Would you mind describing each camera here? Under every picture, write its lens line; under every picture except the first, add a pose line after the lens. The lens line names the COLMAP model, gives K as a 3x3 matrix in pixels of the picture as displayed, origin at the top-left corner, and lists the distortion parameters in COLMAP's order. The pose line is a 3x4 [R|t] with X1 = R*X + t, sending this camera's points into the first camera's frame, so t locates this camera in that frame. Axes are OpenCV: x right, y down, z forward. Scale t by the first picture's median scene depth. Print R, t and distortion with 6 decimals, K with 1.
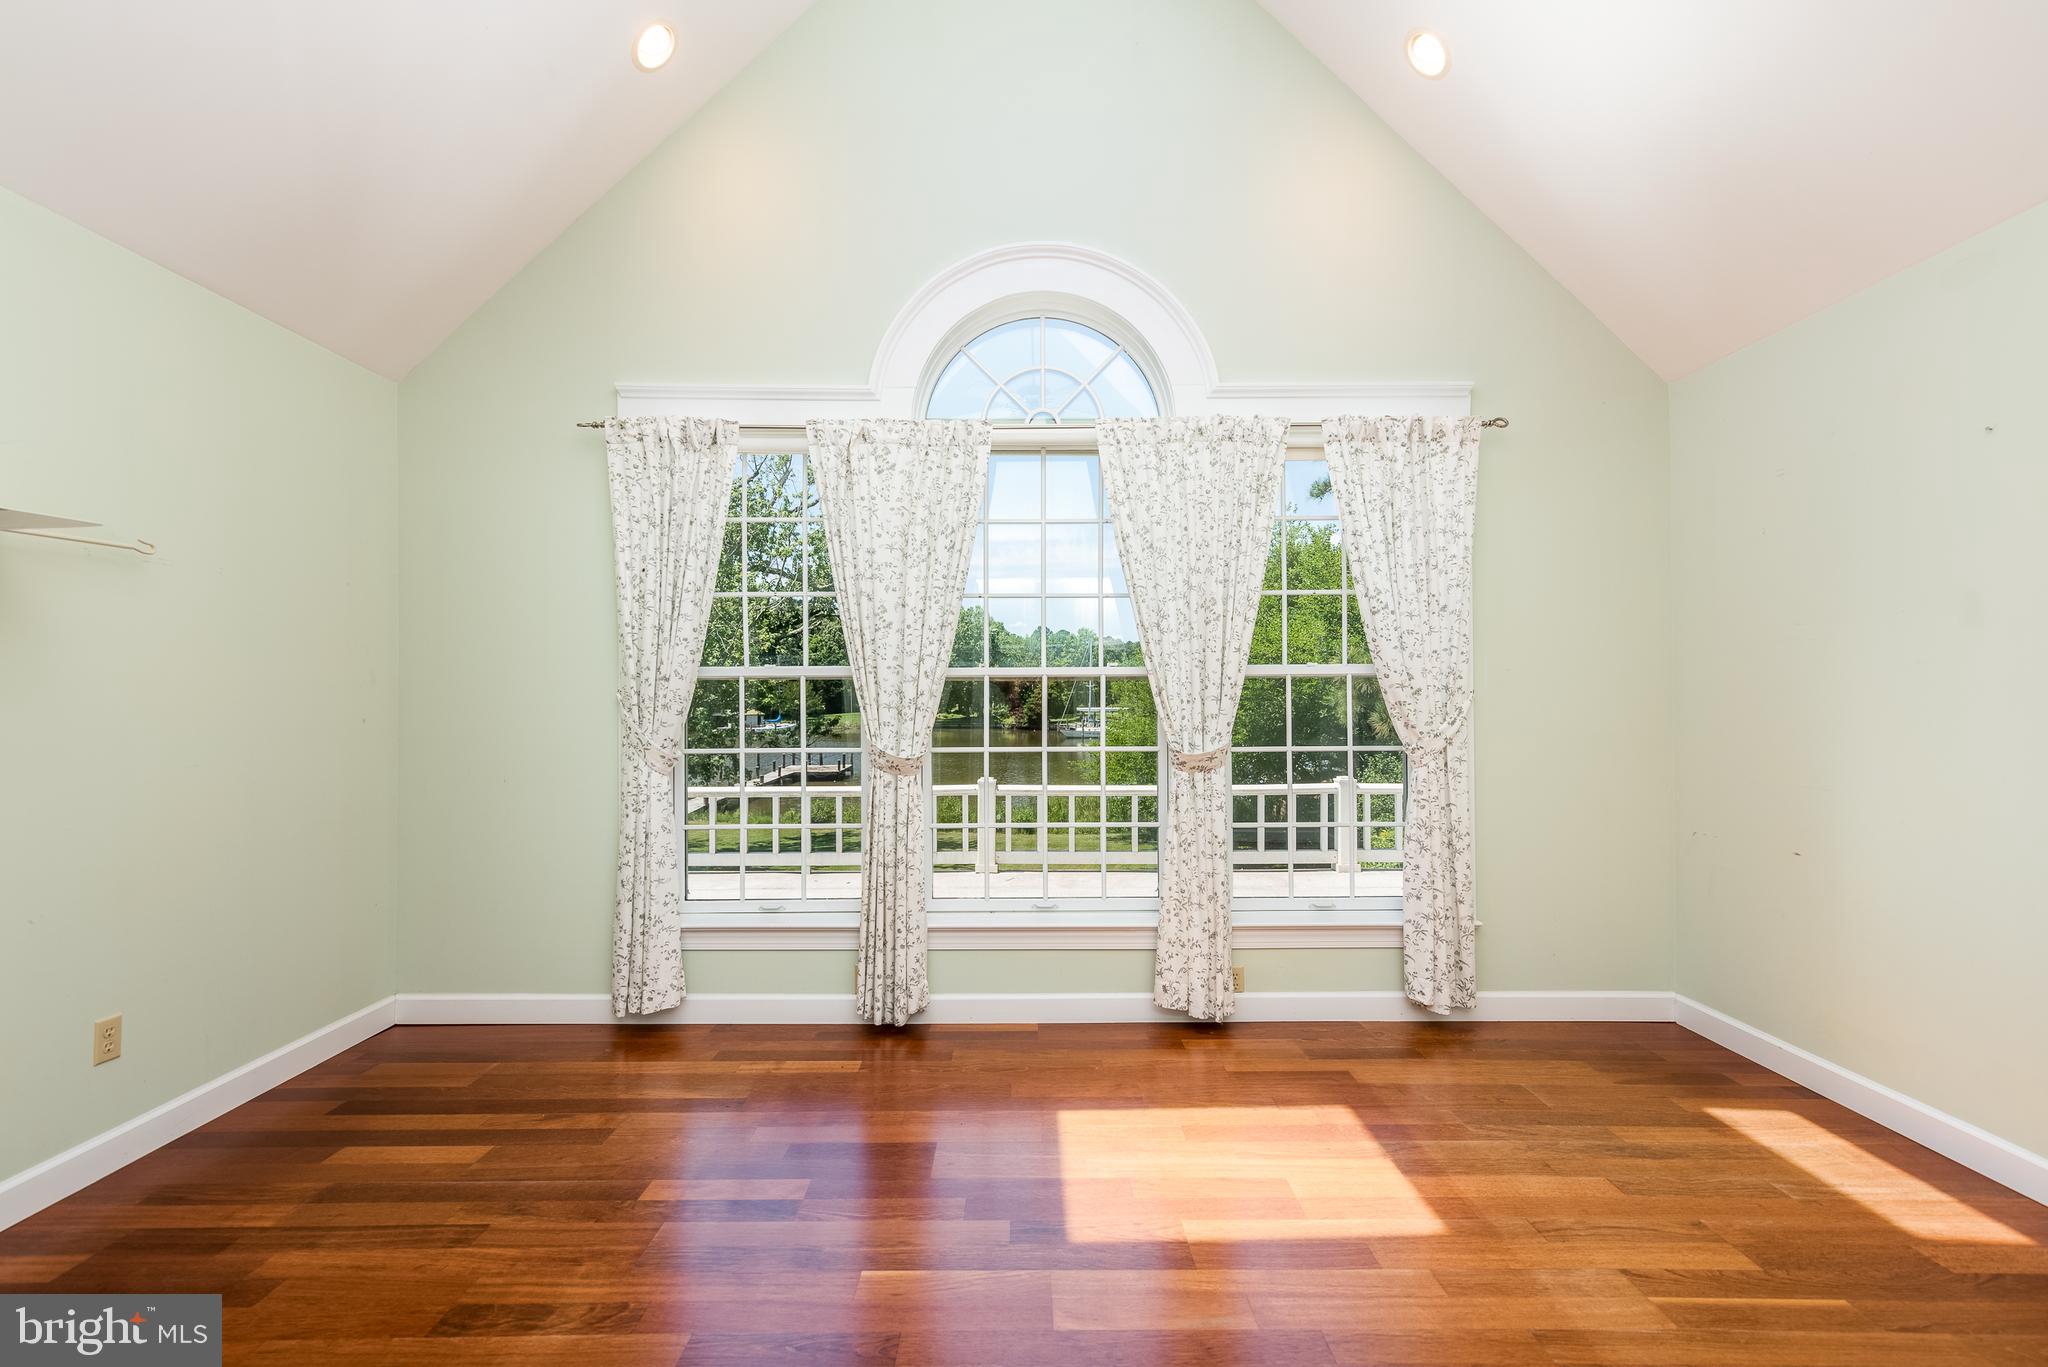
lens RADIAL K [[922.2, 0, 1030.6], [0, 922.2, 690.0], [0, 0, 1]] dist [0.019042, -0.001989]
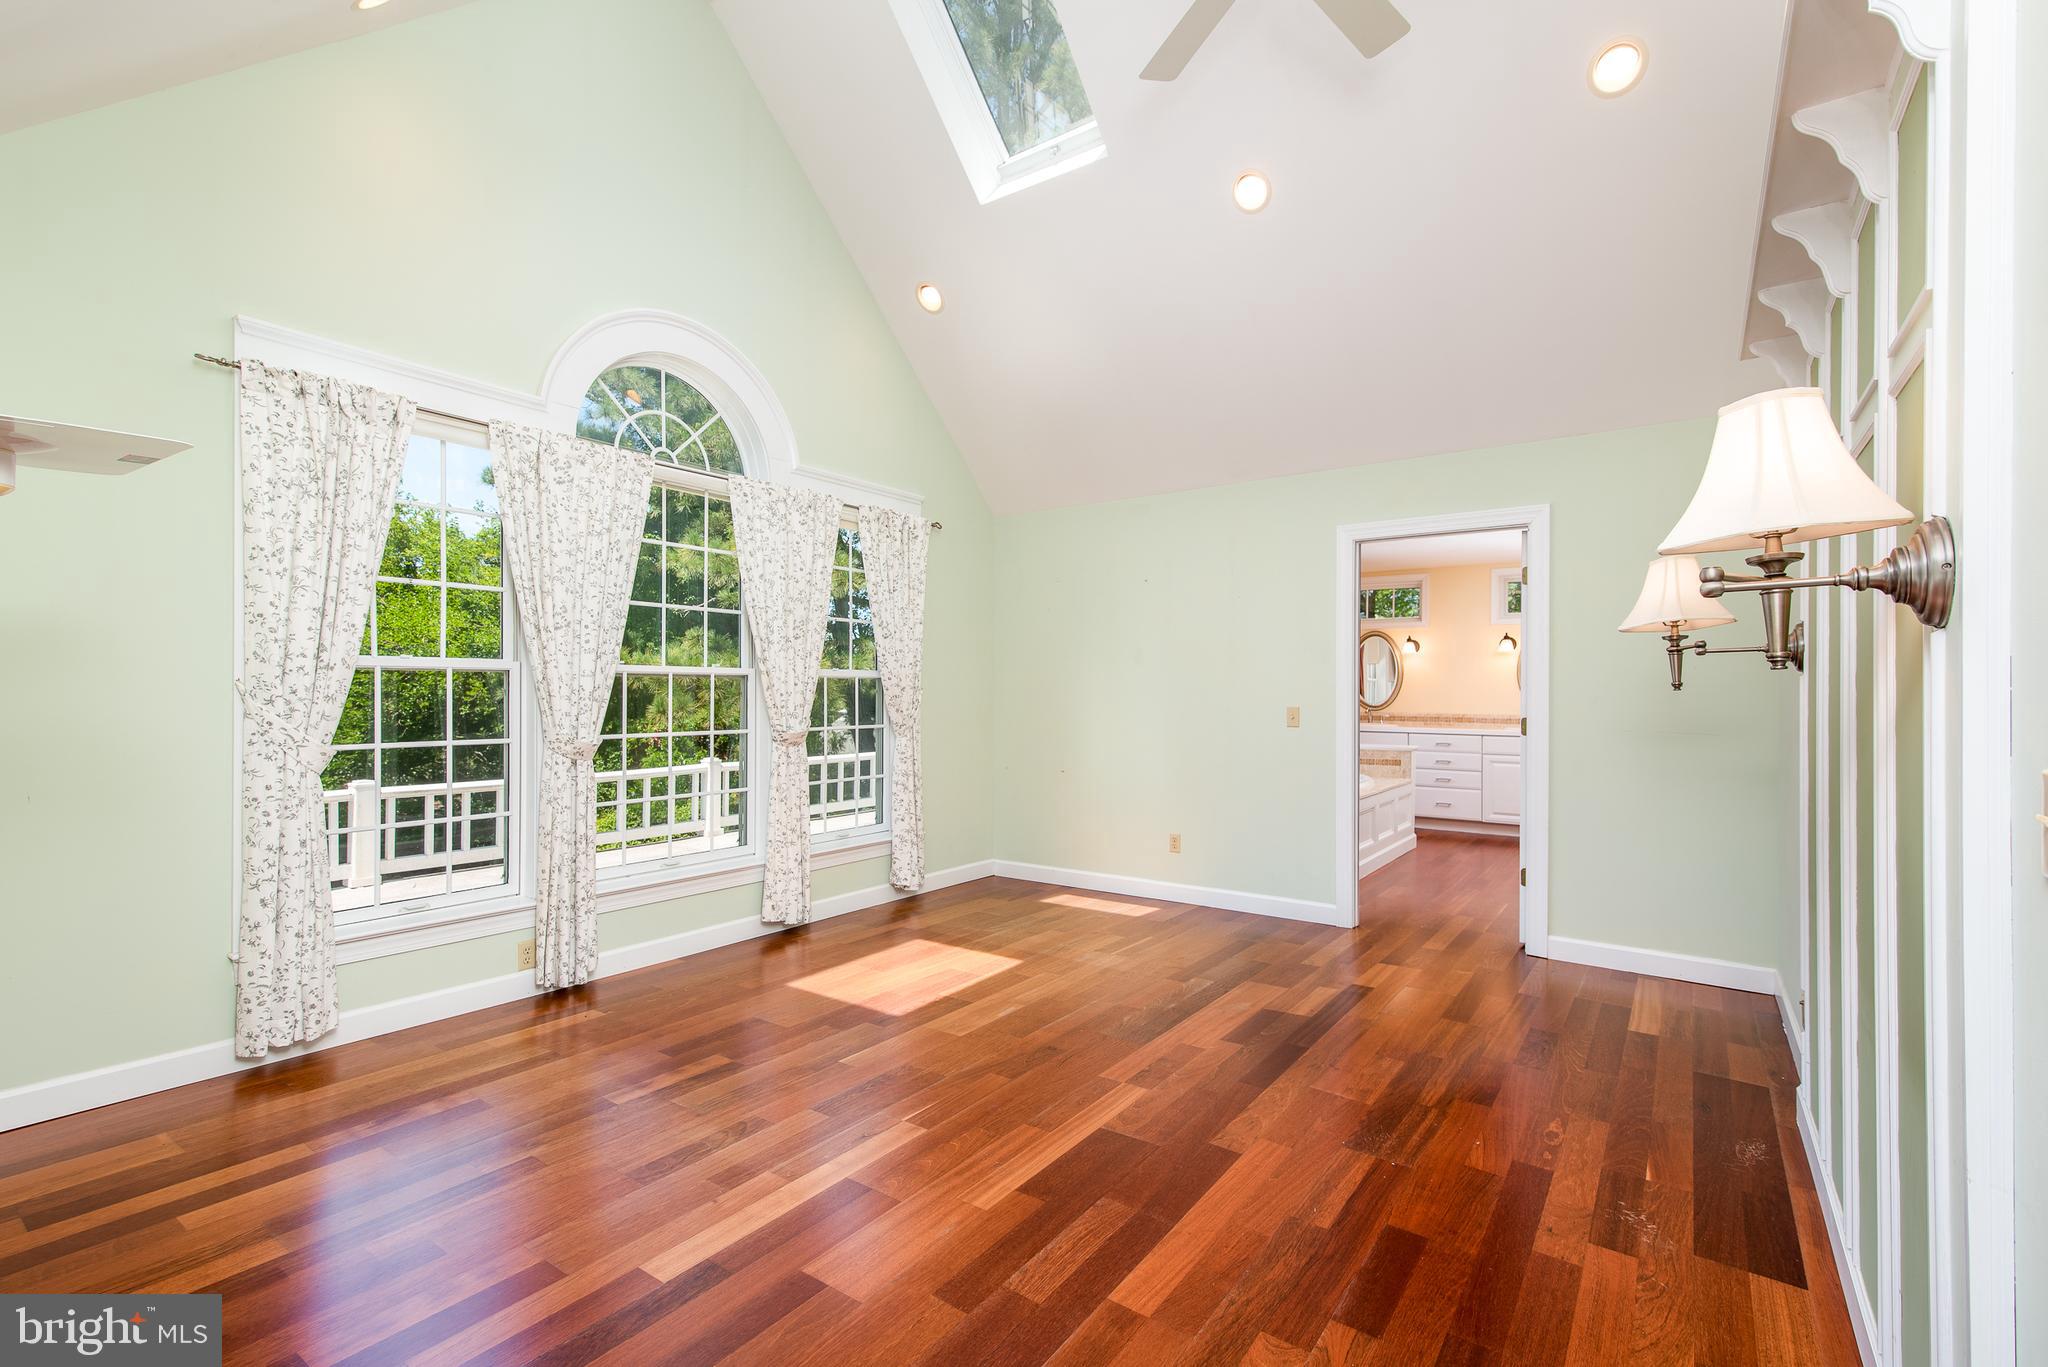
lens RADIAL K [[922.2, 0, 1019.0], [0, 922.2, 712.8], [0, 0, 1]] dist [0.019042, -0.001989]
pose [[0.589317, -0.012104, 0.807812, -0.729321], [-0.012982, 0.999617, 0.024448, 0.000410], [-0.807798, -0.024895, 0.588934, -0.081917]]
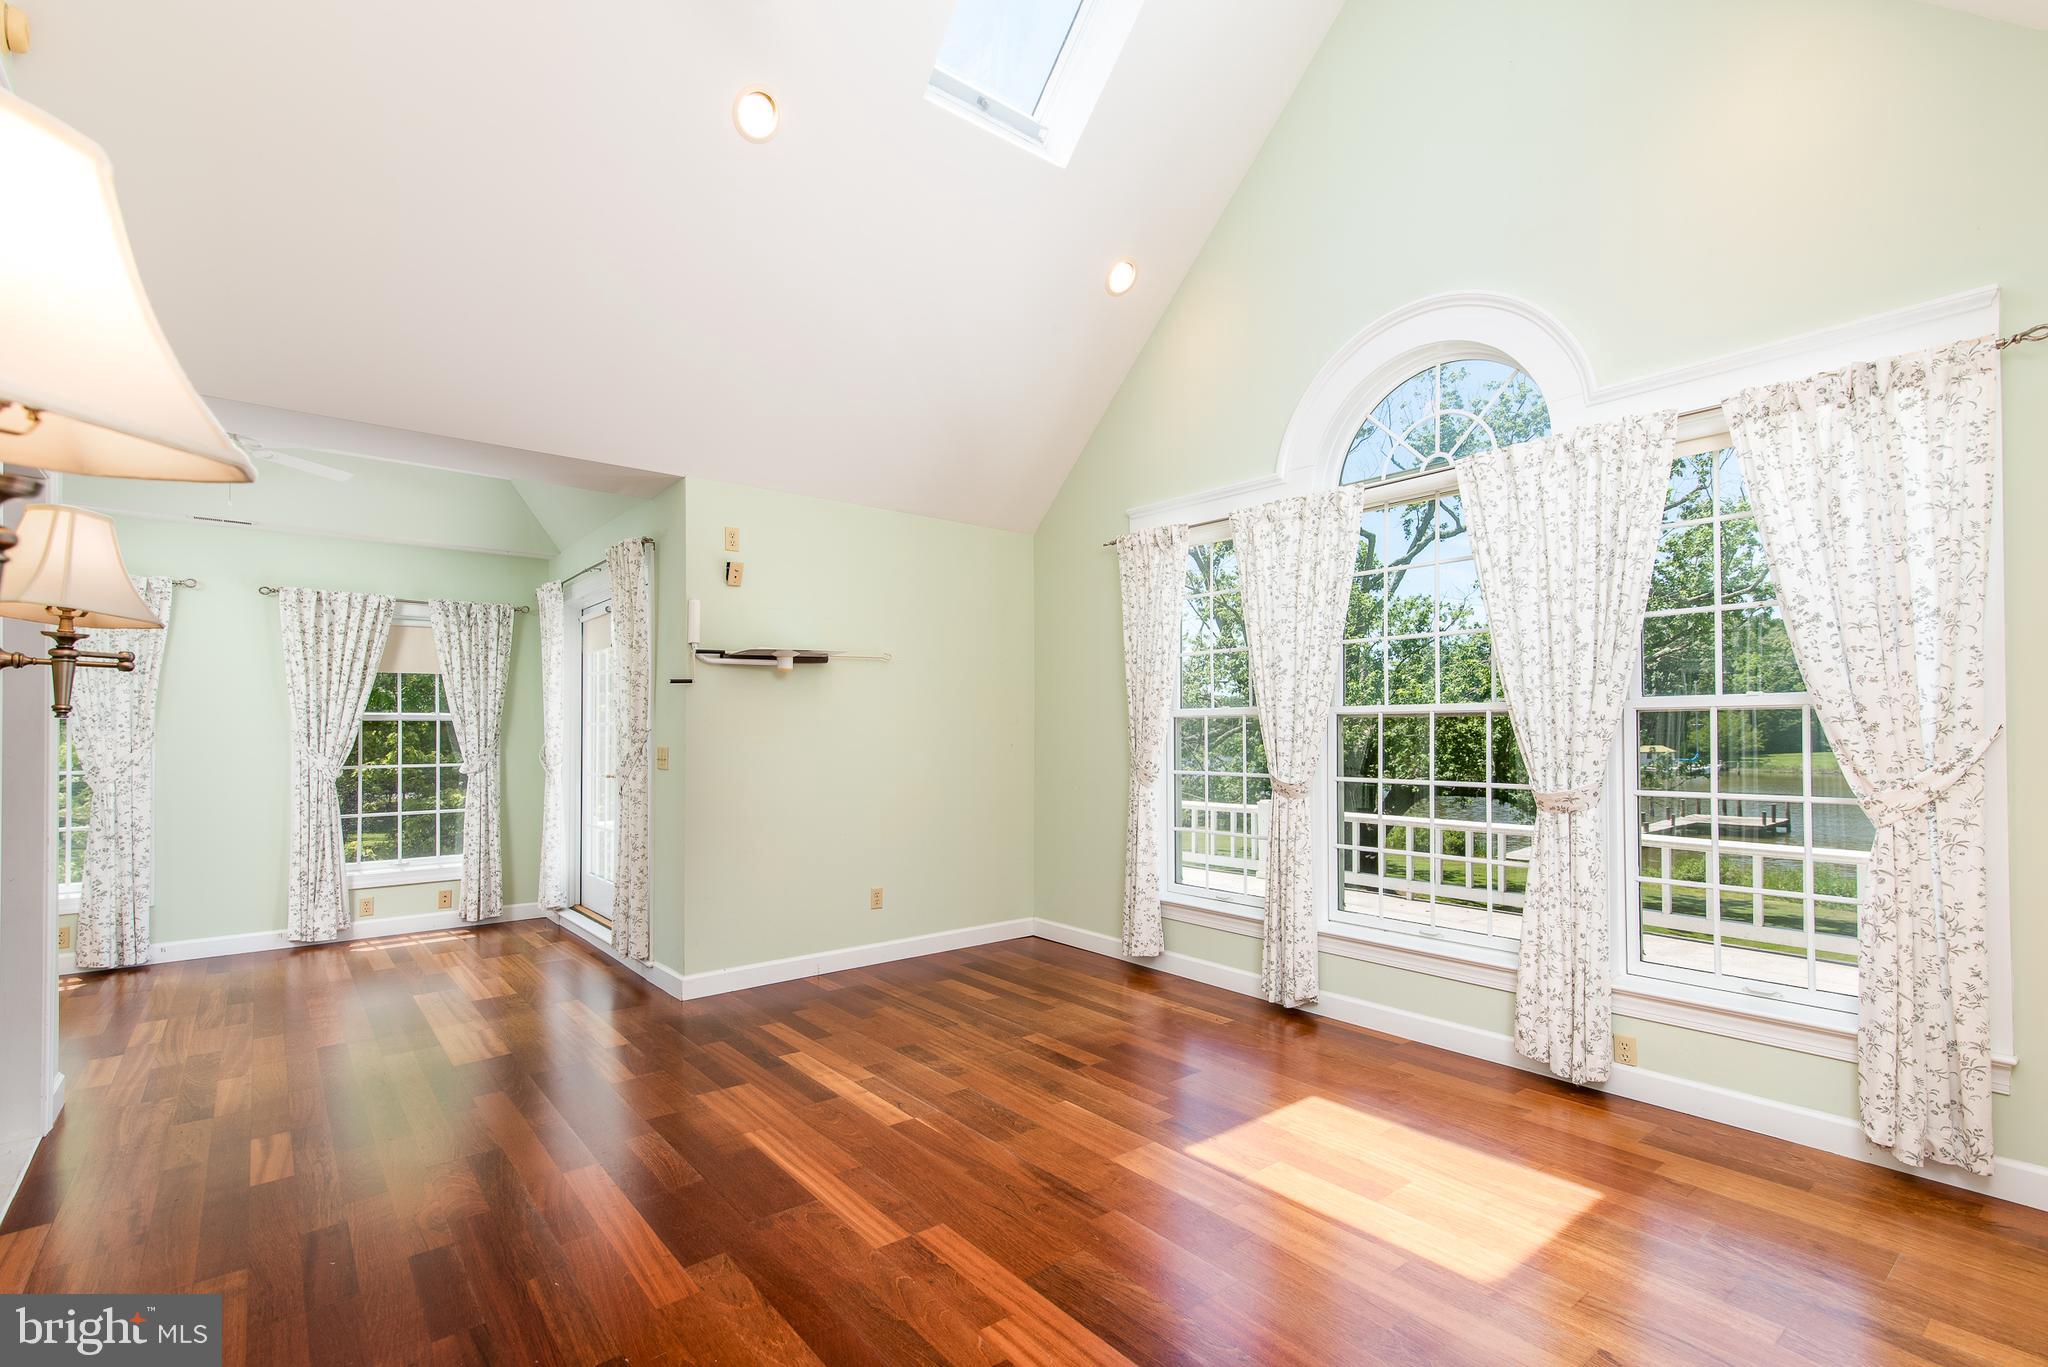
lens RADIAL K [[922.2, 0, 1011.6], [0, 922.2, 728.1], [0, 0, 1]] dist [0.019042, -0.001989]
pose [[0.626743, -0.000404, -0.779226, 0.564792], [0.004725, 0.999983, 0.003282, -0.003121], [0.779212, -0.005739, 0.626735, -0.023529]]
